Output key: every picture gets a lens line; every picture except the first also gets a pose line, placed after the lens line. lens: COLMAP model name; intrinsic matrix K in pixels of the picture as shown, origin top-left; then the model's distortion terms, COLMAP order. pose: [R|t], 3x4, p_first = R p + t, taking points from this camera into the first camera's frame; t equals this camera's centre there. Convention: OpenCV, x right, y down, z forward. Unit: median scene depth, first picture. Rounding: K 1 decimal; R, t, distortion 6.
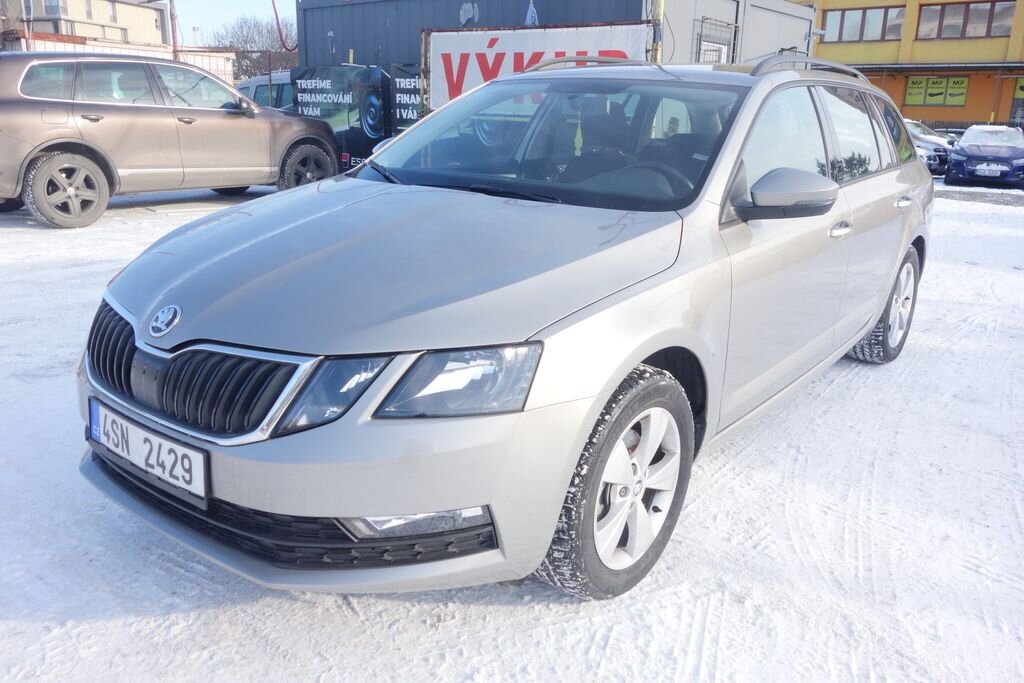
lens RADIAL K [[812.2, 0, 513.3], [0, 812.2, 343.2], [0, 0, 1]] dist [-0.002428, 0.005727]
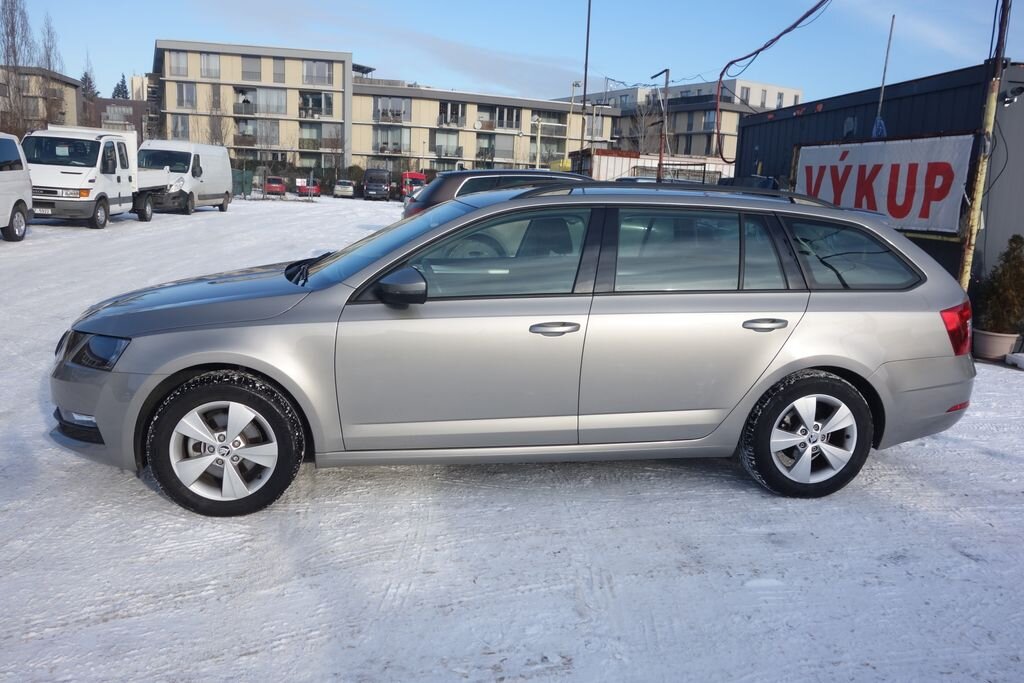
lens RADIAL K [[812.2, 0, 513.1], [0, 812.2, 341.1], [0, 0, 1]] dist [-0.002428, 0.005727]
pose [[0.735927, 0.131249, -0.664218, 0.376952], [-0.210814, 0.976684, -0.040581, -0.020898], [0.643405, 0.169891, 0.746437, 0.031179]]
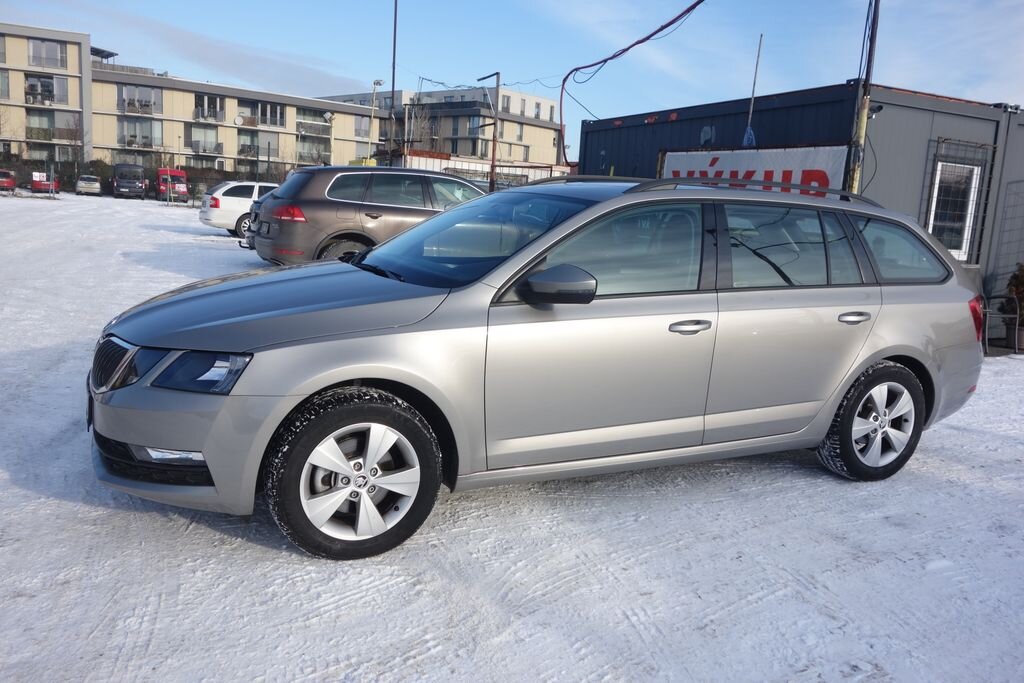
lens RADIAL K [[812.2, 0, 512.1], [0, 812.2, 339.2], [0, 0, 1]] dist [-0.002428, 0.005727]
pose [[0.899374, 0.099887, -0.425616, 0.219432], [-0.156345, 0.982652, -0.099756, 0.009214], [0.408269, 0.156261, 0.899388, -0.037456]]
